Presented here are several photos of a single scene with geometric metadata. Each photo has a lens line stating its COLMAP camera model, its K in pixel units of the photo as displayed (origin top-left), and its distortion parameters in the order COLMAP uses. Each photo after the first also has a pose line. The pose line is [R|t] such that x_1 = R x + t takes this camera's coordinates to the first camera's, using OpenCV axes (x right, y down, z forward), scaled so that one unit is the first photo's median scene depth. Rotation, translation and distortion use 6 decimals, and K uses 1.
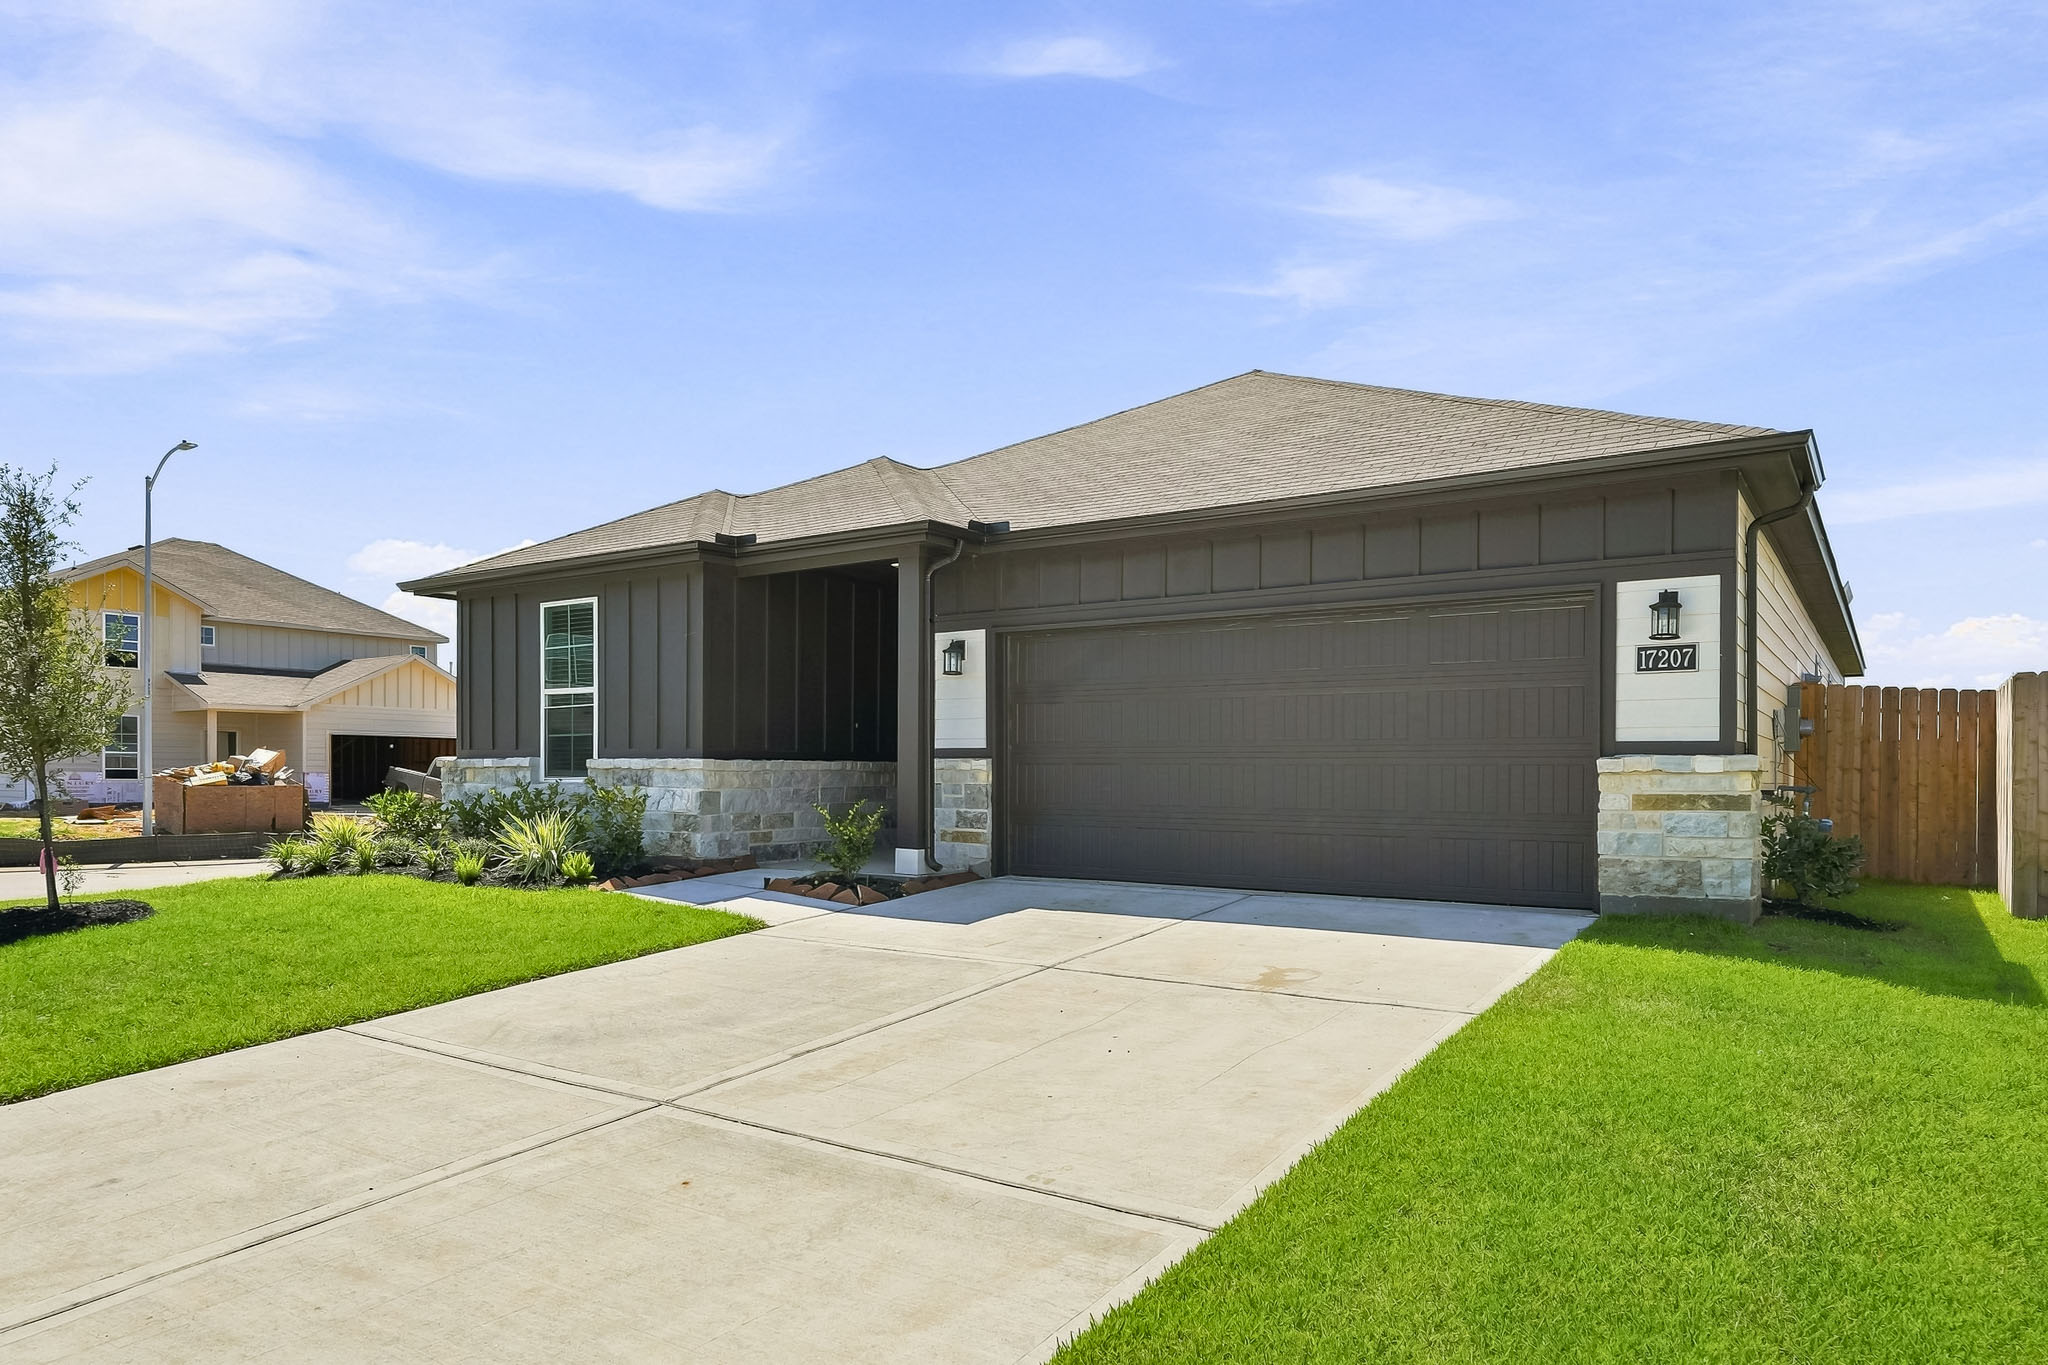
lens RADIAL K [[1018.7, 0, 1024.9], [0, 1018.7, 634.1], [0, 0, 1]] dist [0.012439, 0.000284]
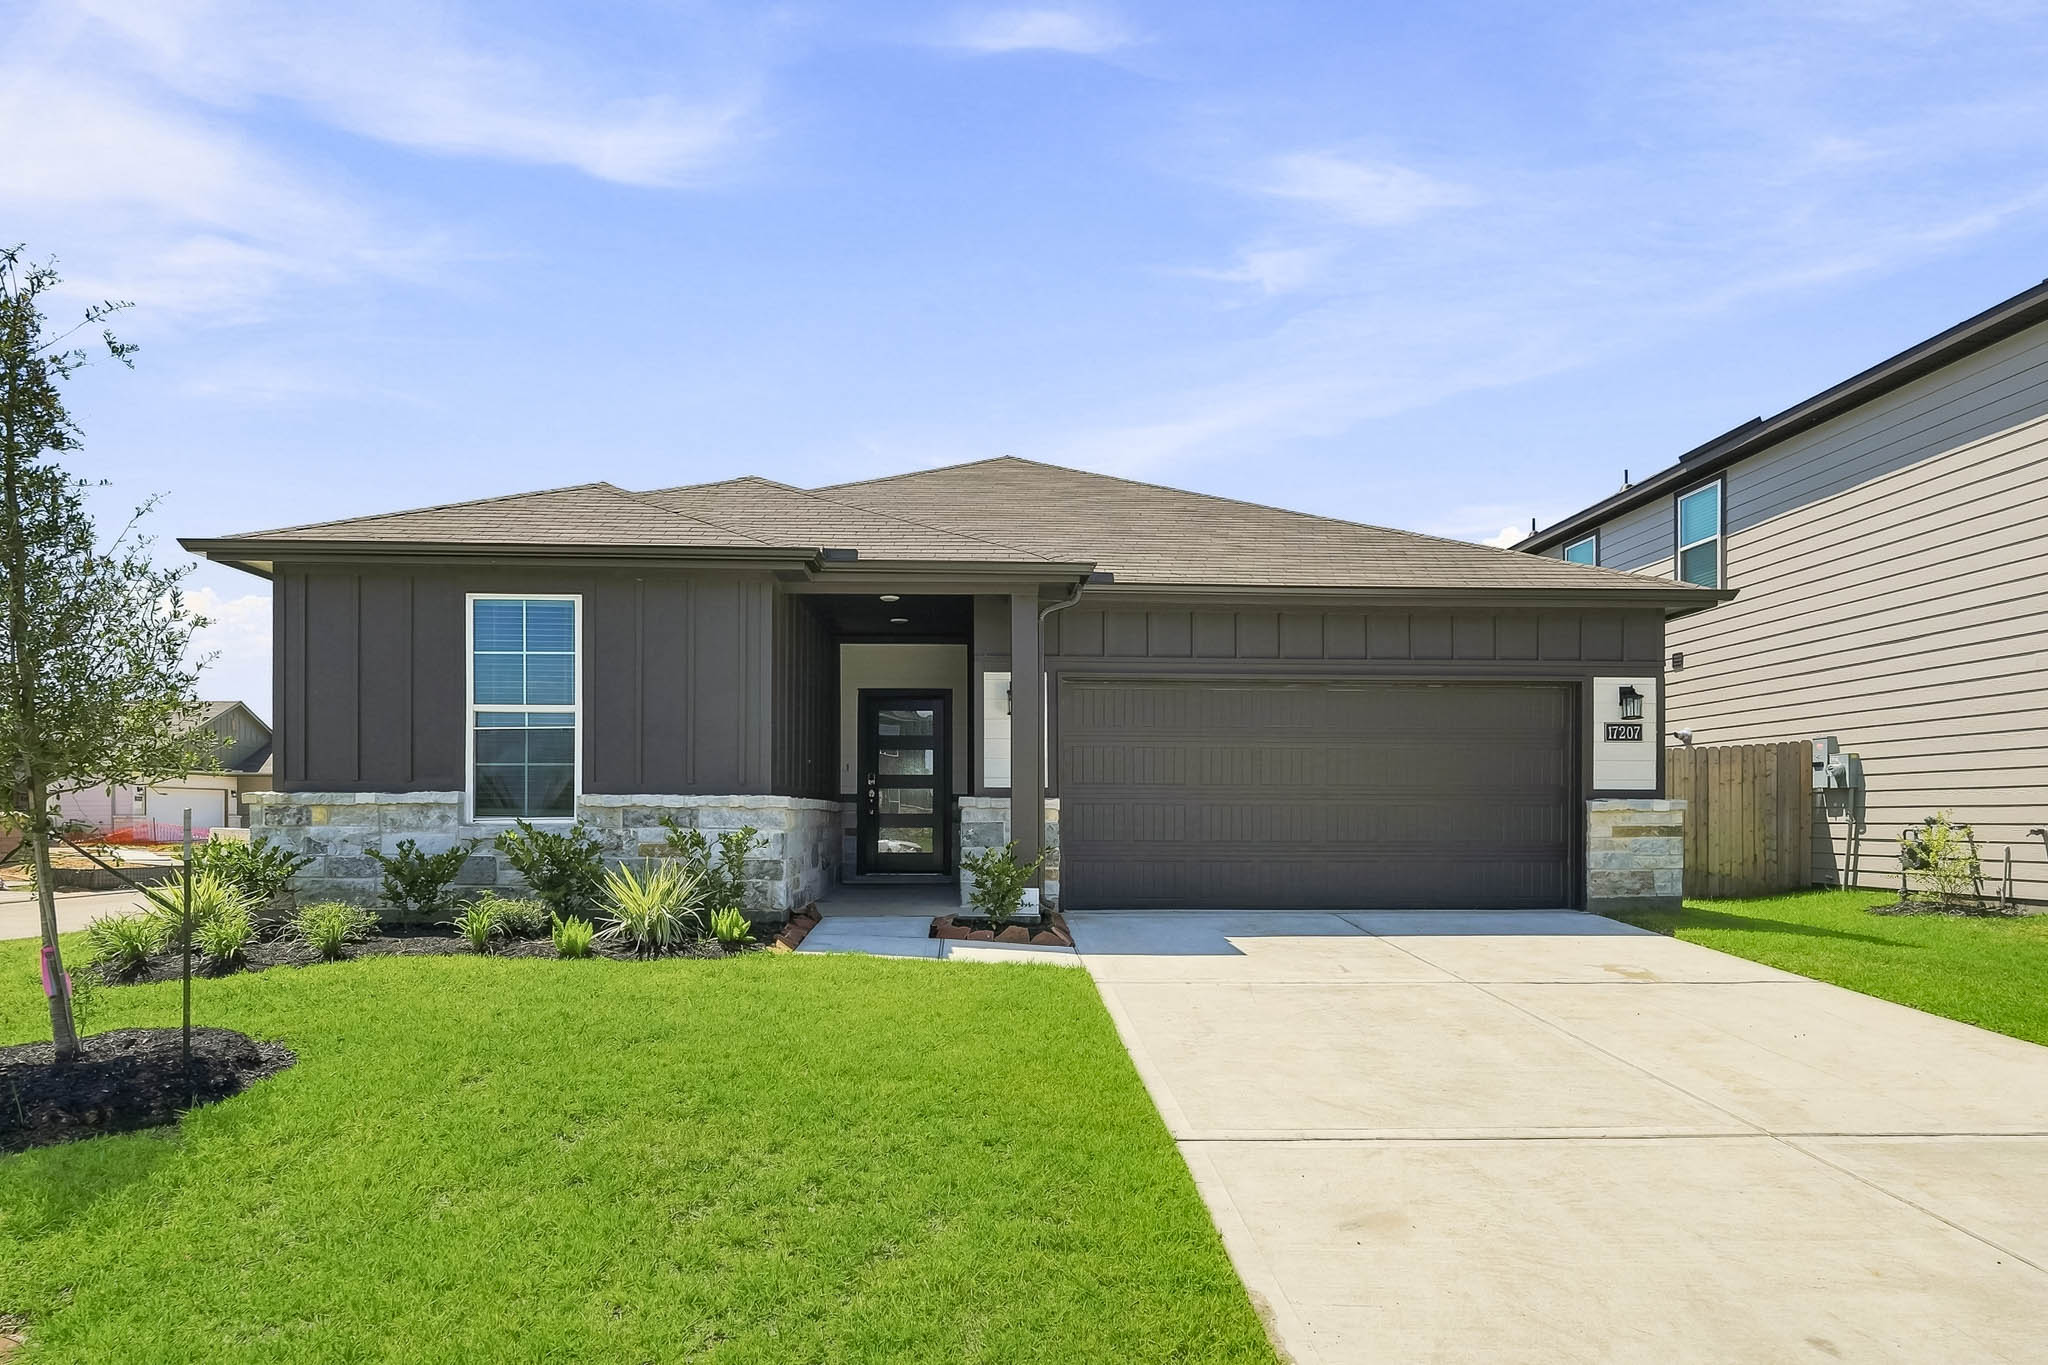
lens RADIAL K [[908.1, 0, 1024.0], [0, 908.1, 682.5], [0, 0, 1]] dist [-0.009016, 0.000704]
pose [[0.861775, 0.073526, 0.501934, -0.742059], [-0.067347, 0.997265, -0.030457, 0.048539], [-0.502800, -0.007557, 0.864370, 0.313223]]
